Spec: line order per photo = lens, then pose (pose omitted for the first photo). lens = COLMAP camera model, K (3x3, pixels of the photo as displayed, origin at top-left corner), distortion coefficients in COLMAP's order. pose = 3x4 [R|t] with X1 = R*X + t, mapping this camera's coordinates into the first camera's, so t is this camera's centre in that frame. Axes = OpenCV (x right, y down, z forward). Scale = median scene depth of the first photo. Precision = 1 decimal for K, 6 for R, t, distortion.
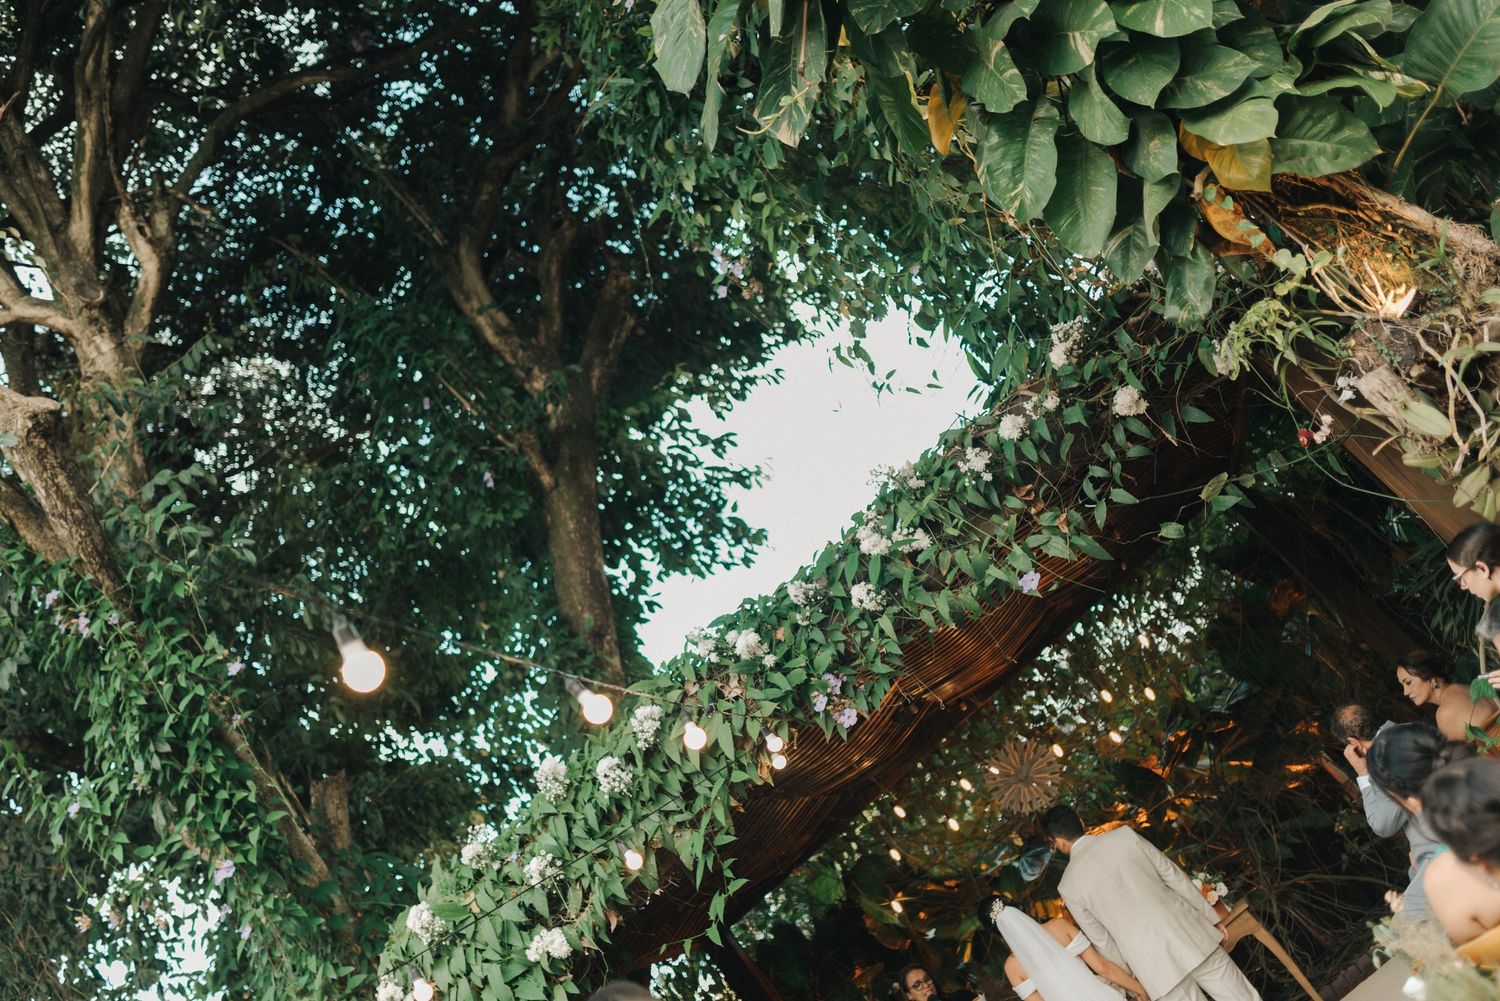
lens RADIAL K [[1442.4, 0, 750.0], [0, 1442.4, 500.5], [0, 0, 1]] dist [-0.003921, 0.008105]
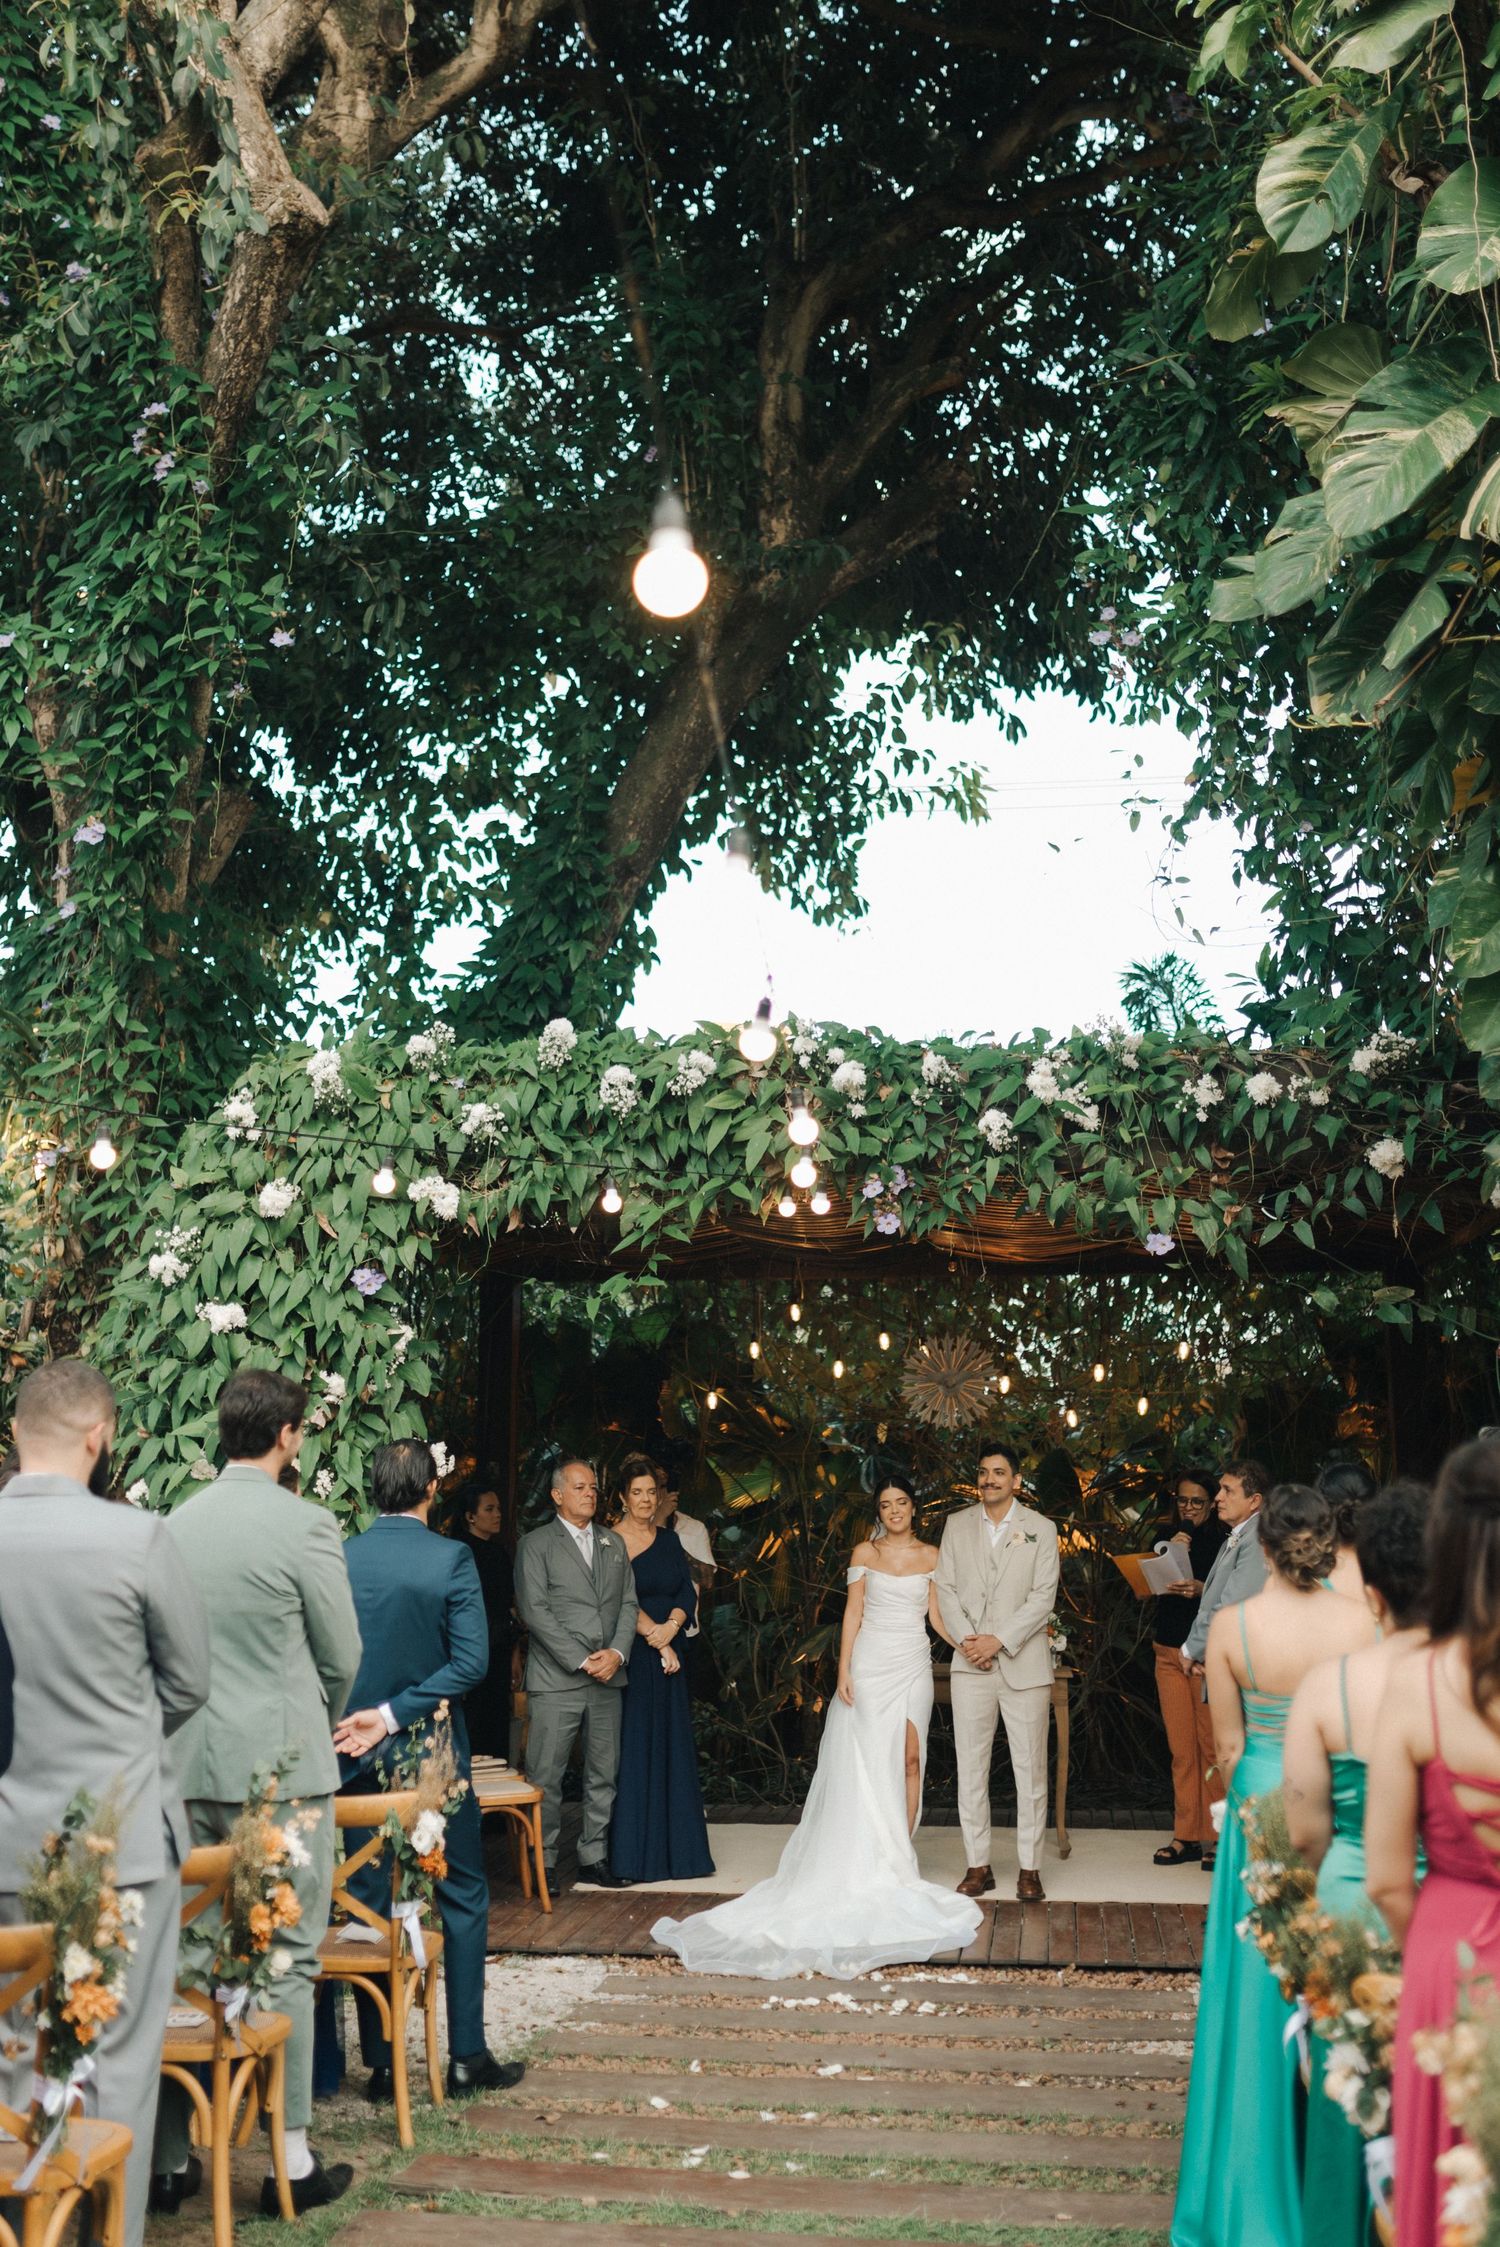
lens RADIAL K [[2300.9, 0, 760.5], [0, 2300.9, 1119.8], [0, 0, 1]] dist [-0.005104, 0.023262]
pose [[0.762455, 0.640644, 0.090760, -0.144412], [-0.646639, 0.749502, 0.141791, -0.036856], [0.022812, -0.166799, 0.985727, -0.309113]]
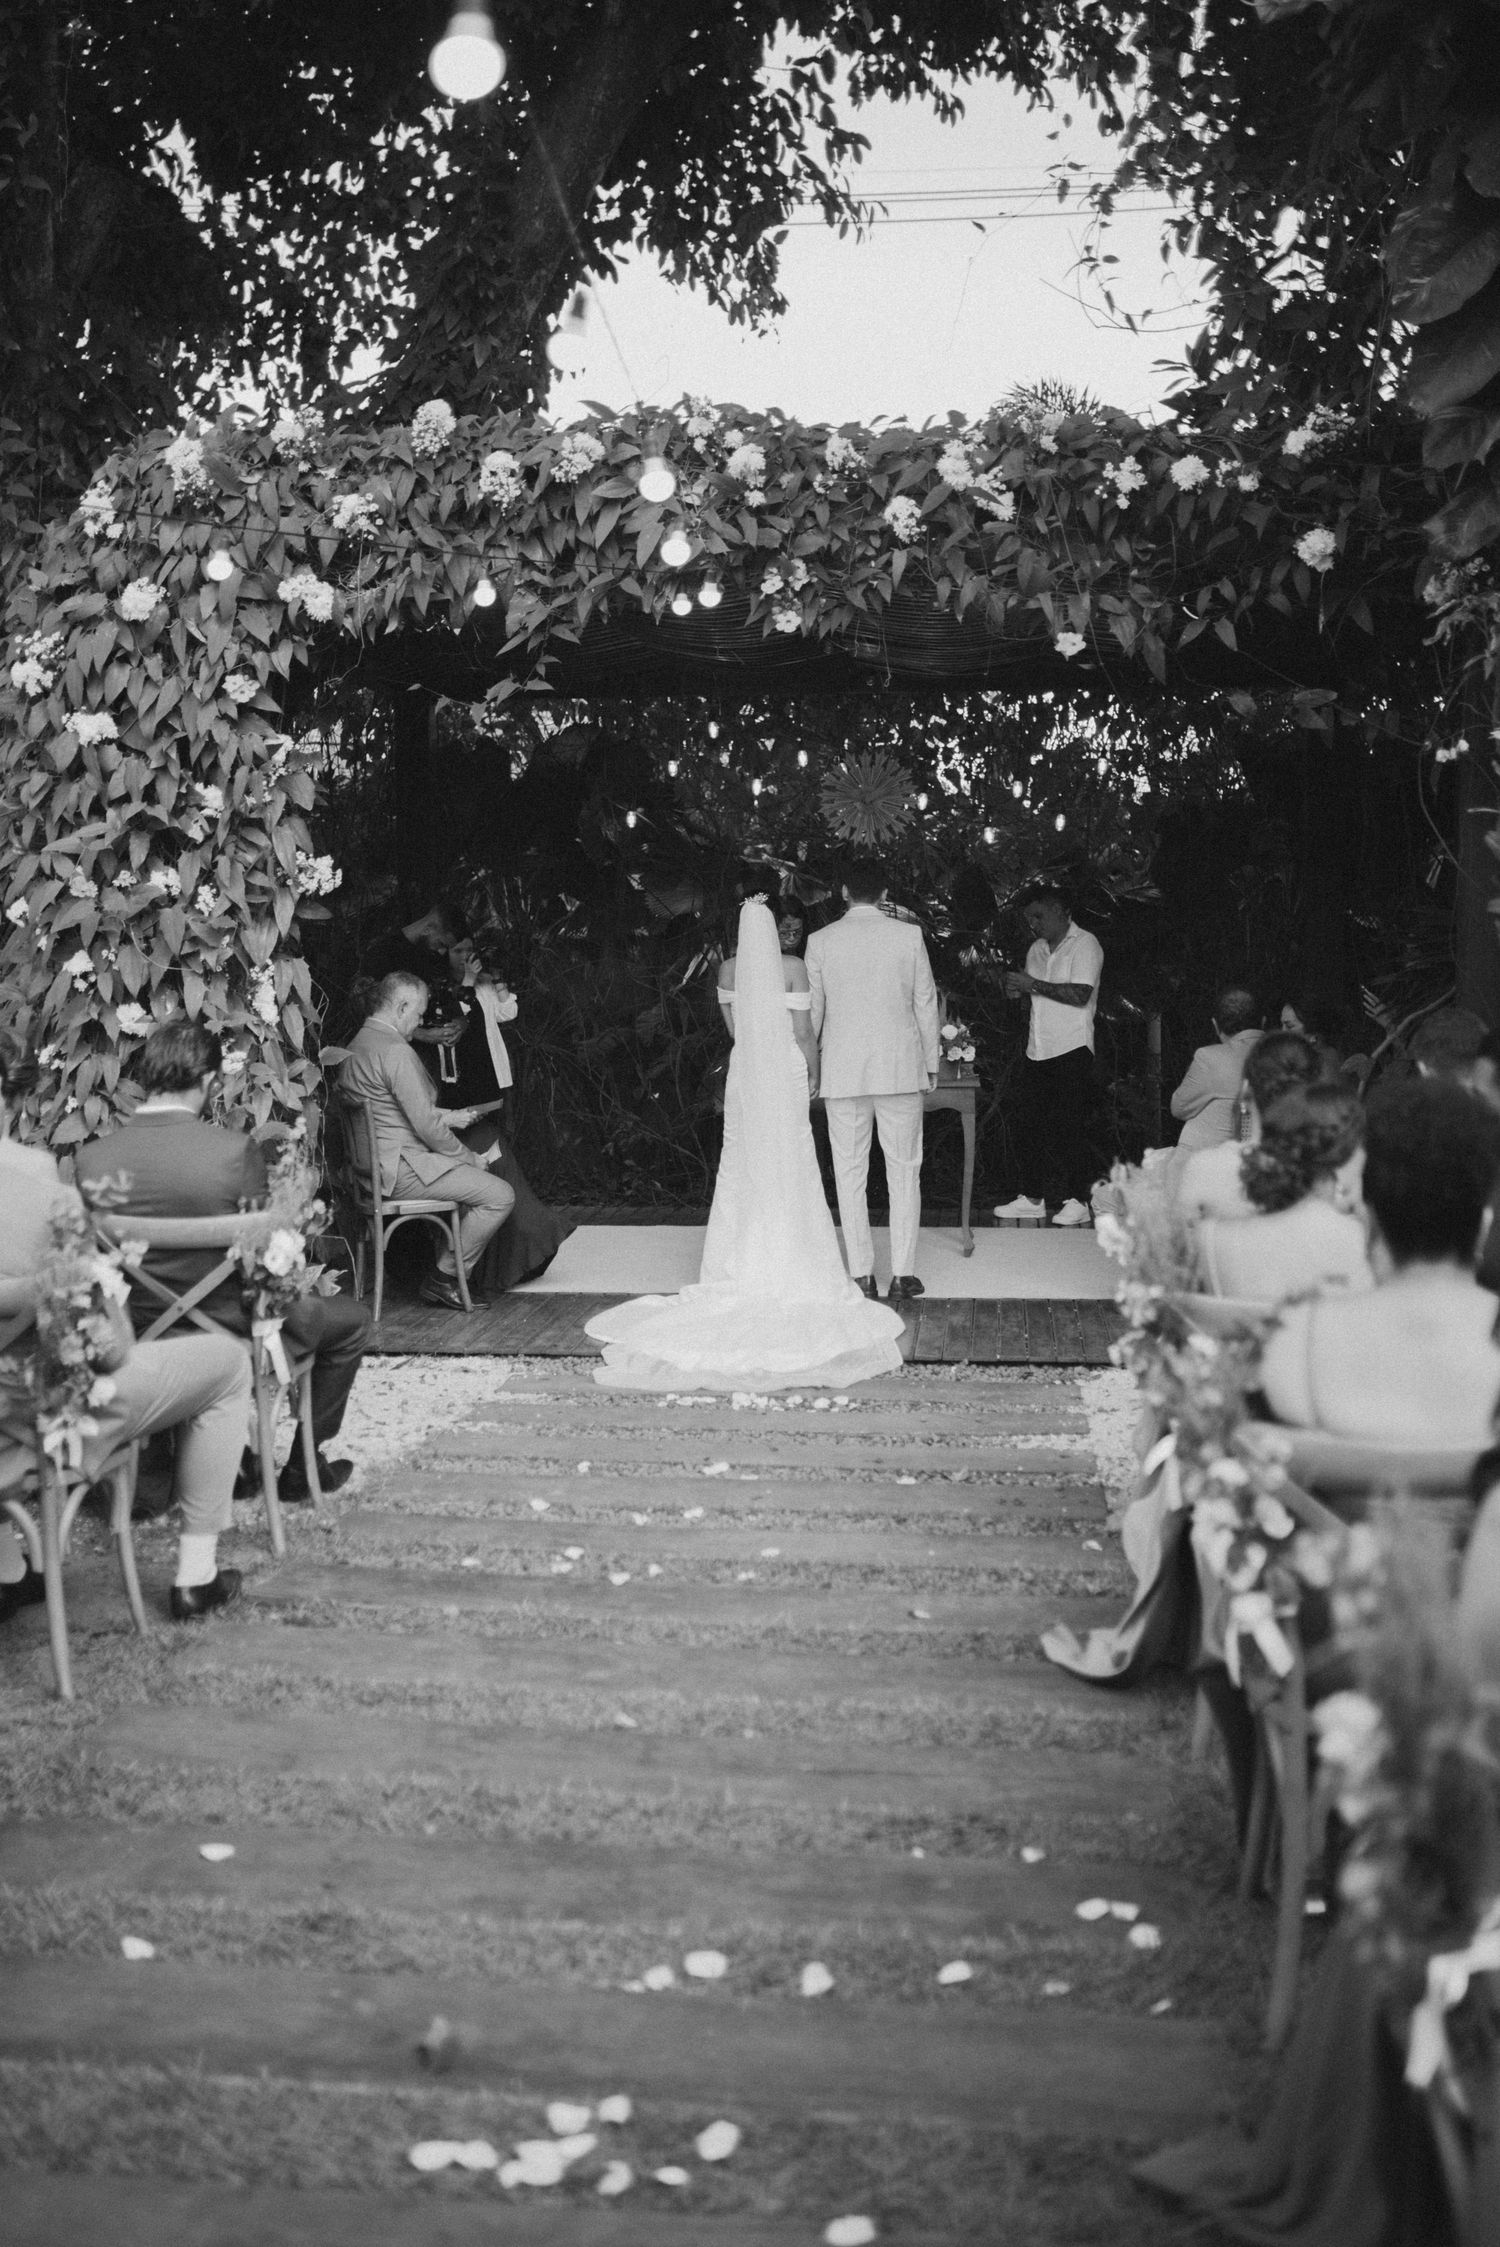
lens RADIAL K [[2153.0, 0, 755.5], [0, 2153.0, 1125.3], [0, 0, 1]] dist [-0.053125, 0.015011]
pose [[0.762790, 0.590655, 0.263208, -0.089588], [-0.646633, 0.694122, 0.316323, -0.019578], [0.004139, -0.411487, 0.911406, -0.188372]]
